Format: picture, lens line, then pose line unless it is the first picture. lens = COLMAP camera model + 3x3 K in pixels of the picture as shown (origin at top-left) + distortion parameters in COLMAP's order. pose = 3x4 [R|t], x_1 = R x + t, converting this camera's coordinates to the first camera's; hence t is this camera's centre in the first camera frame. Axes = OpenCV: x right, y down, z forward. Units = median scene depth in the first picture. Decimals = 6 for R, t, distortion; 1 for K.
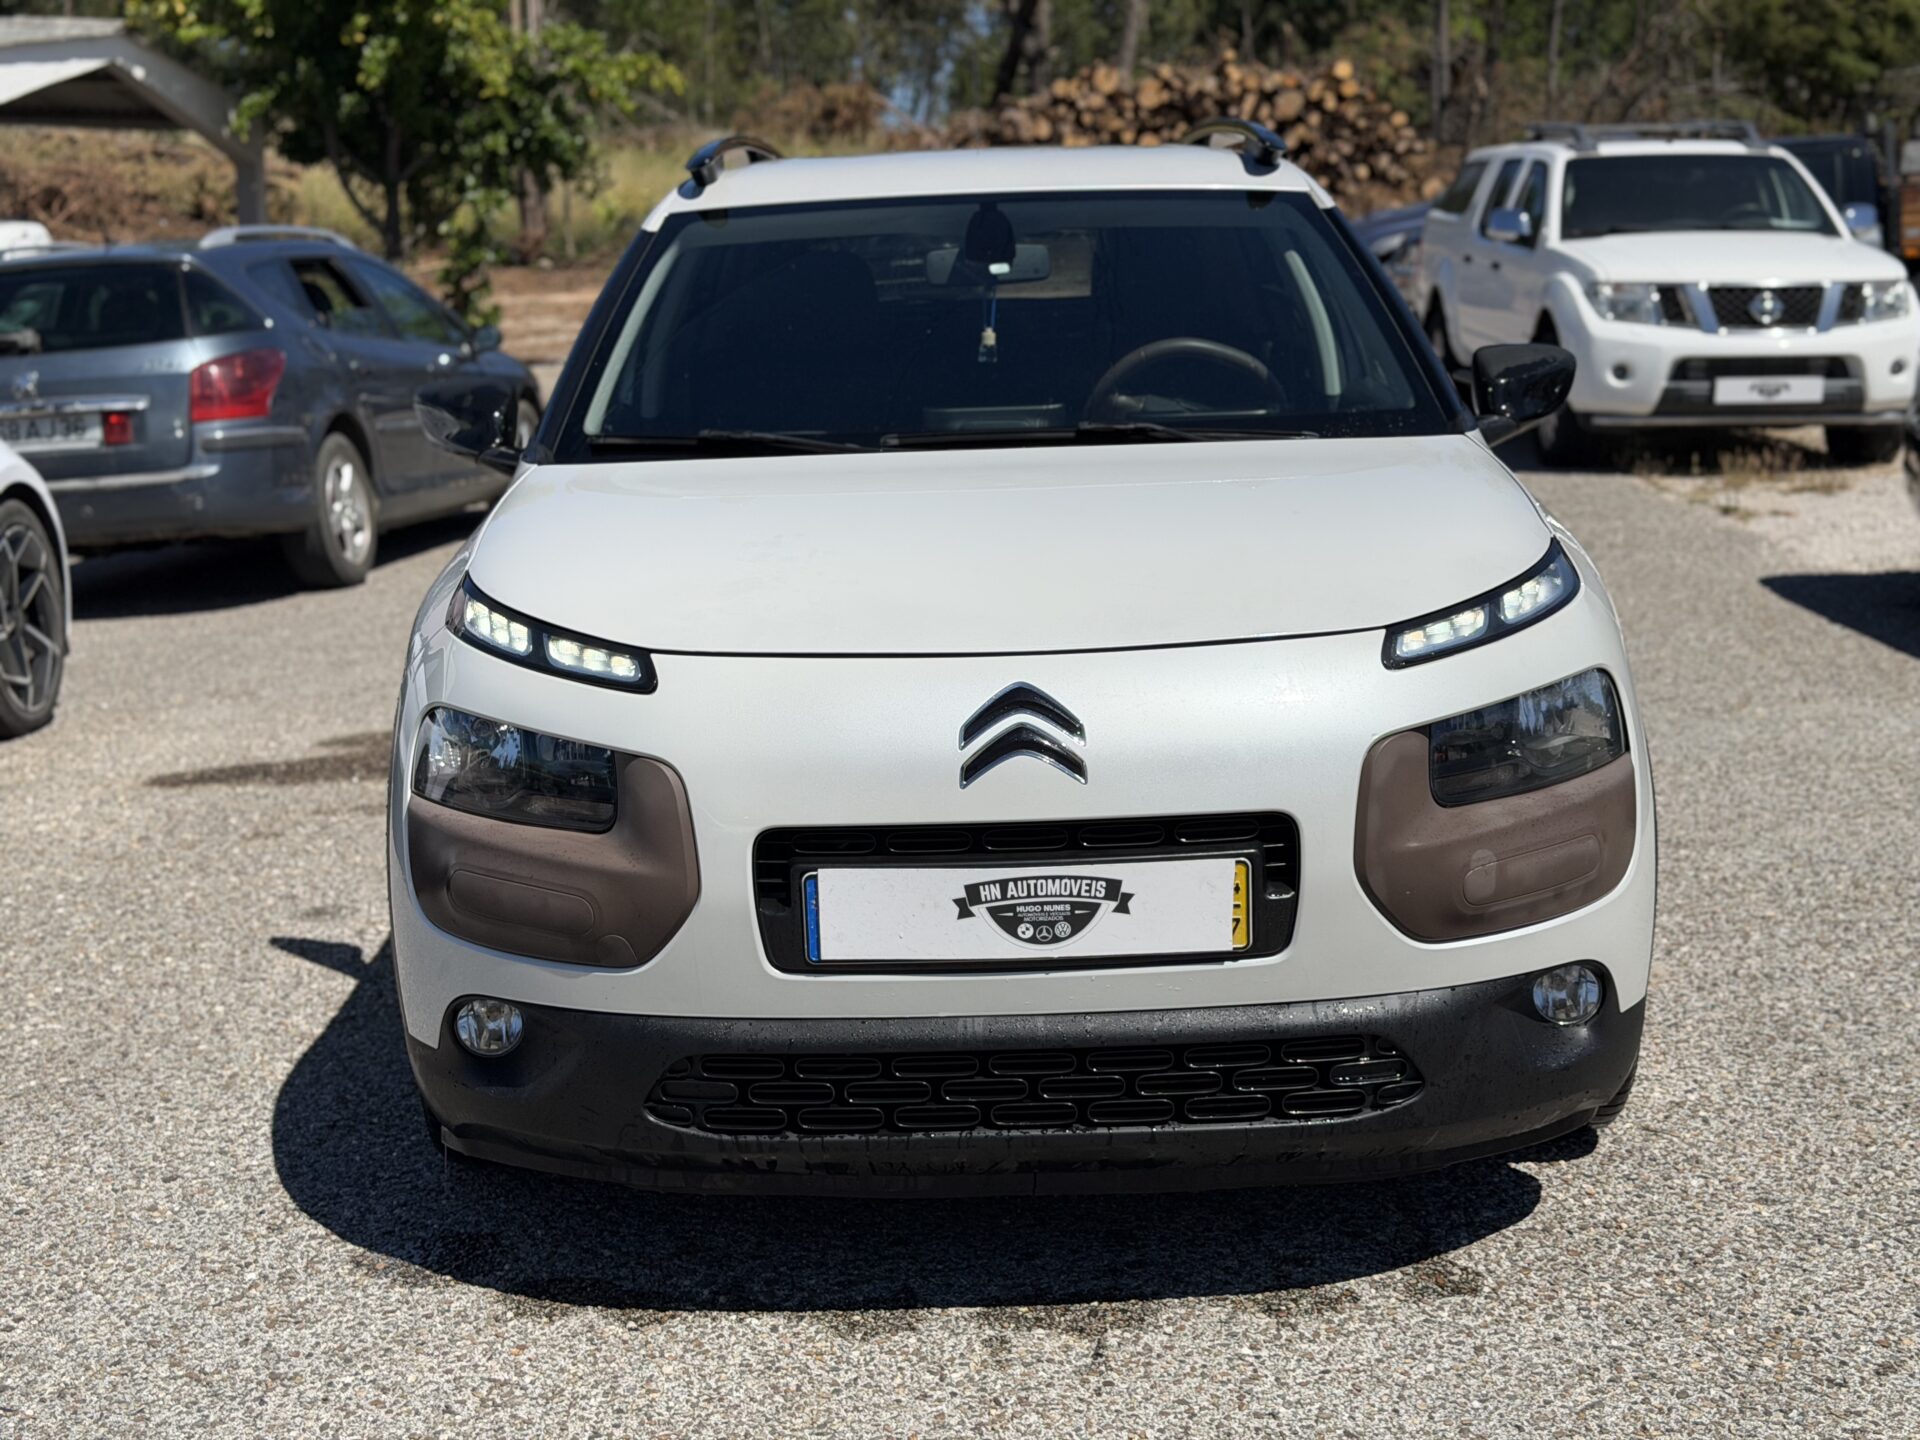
lens RADIAL K [[2663.7, 0, 958.7], [0, 2663.7, 714.6], [0, 0, 1]] dist [0.112673, 0.000000]
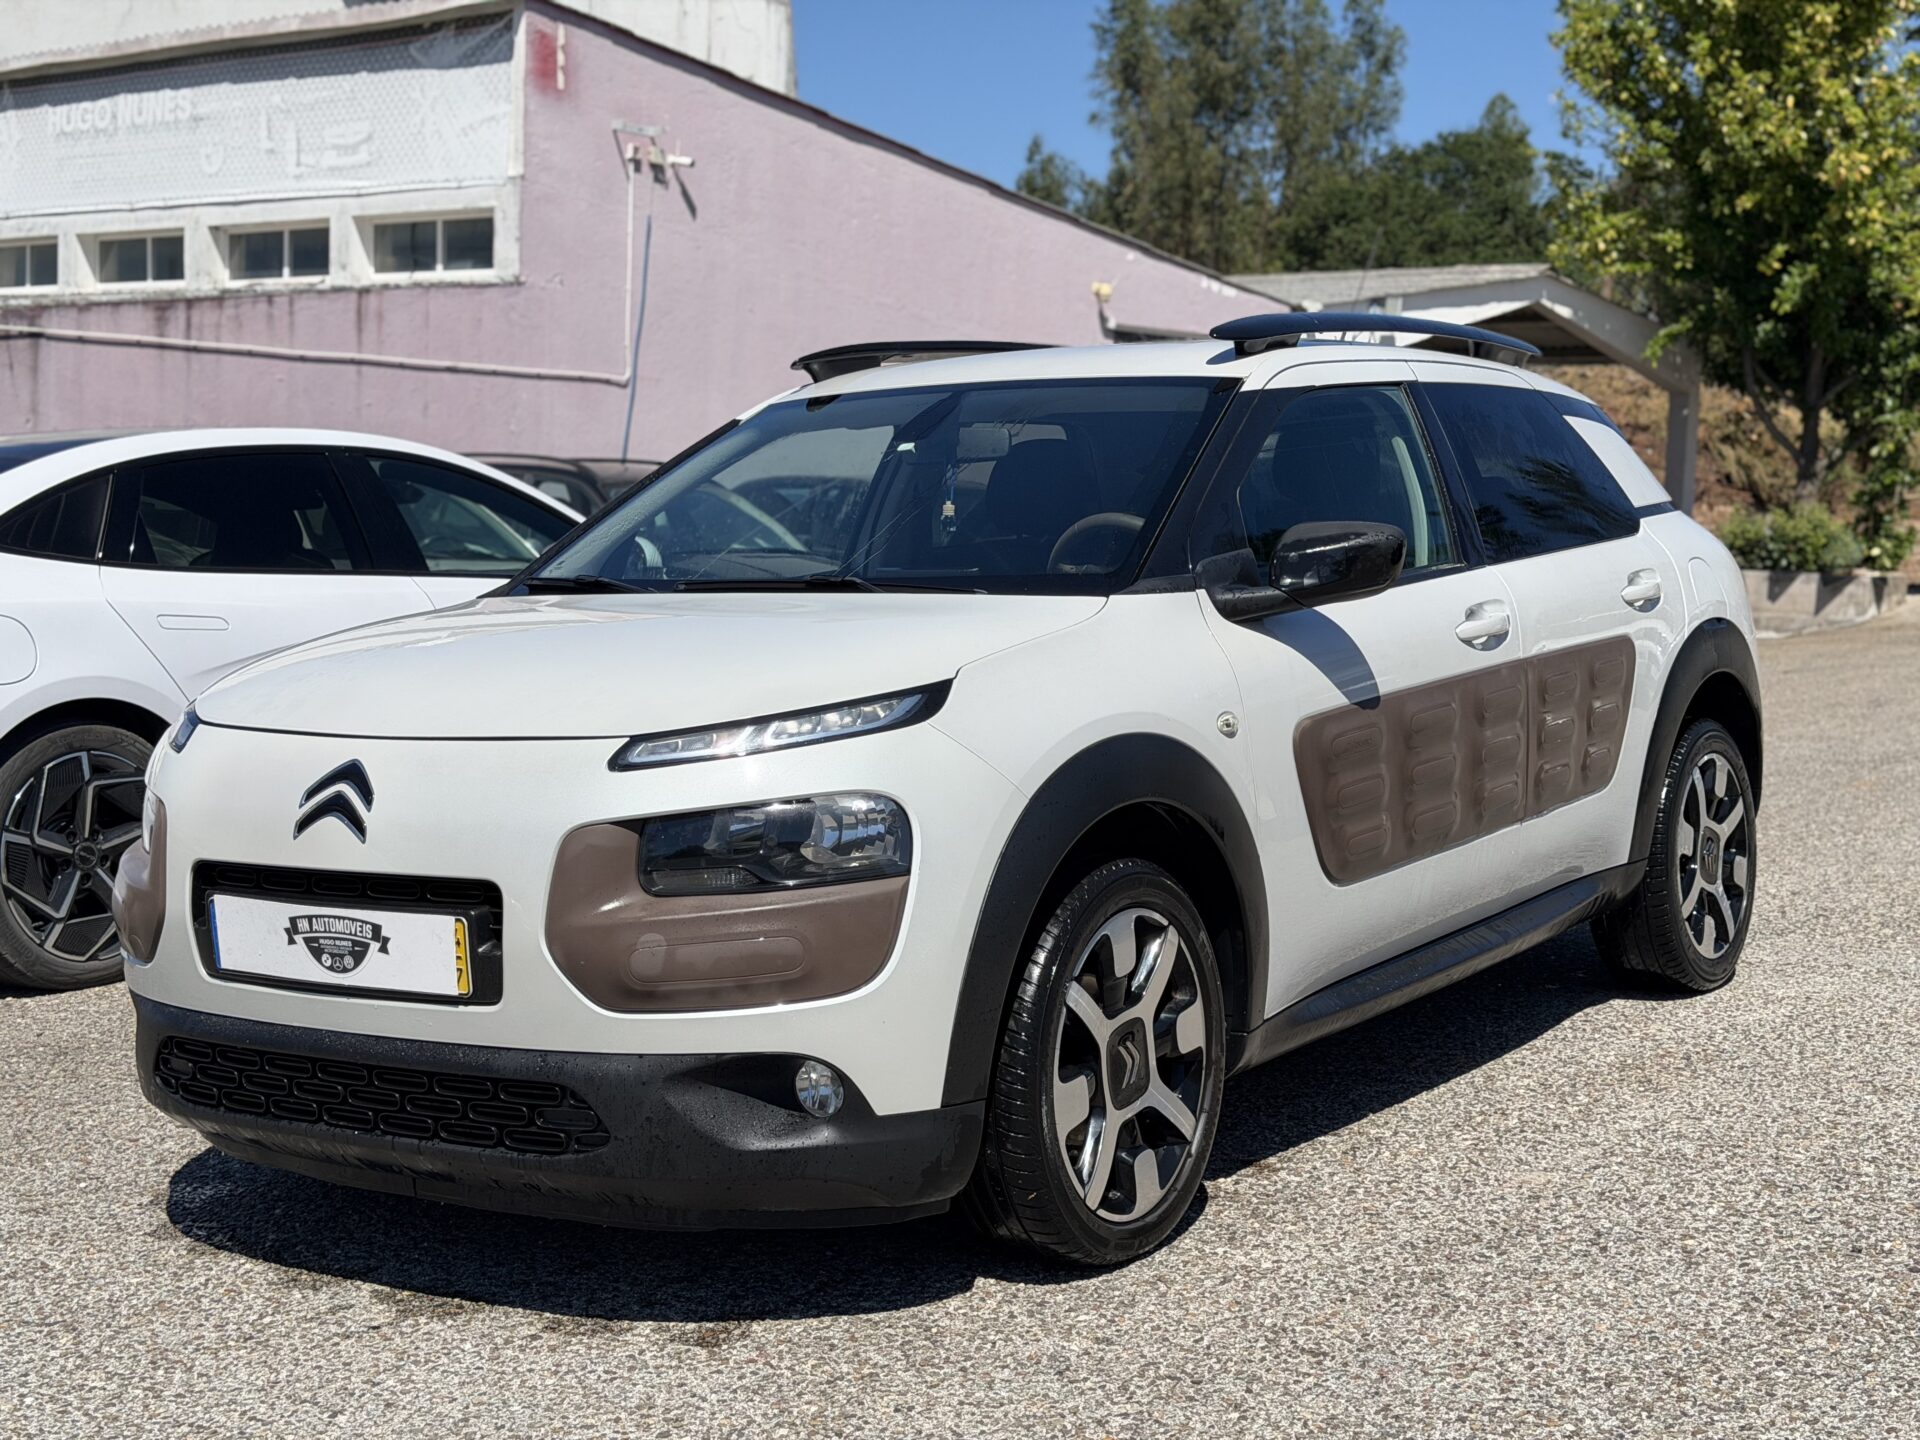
lens RADIAL K [[2663.7, 0, 955.3], [0, 2663.7, 724.2], [0, 0, 1]] dist [0.112673, 0.000000]
pose [[0.831016, 0.056344, -0.553387, 0.937268], [-0.100882, 0.993625, -0.050326, 0.006112], [0.547023, 0.097649, 0.831402, 0.119896]]
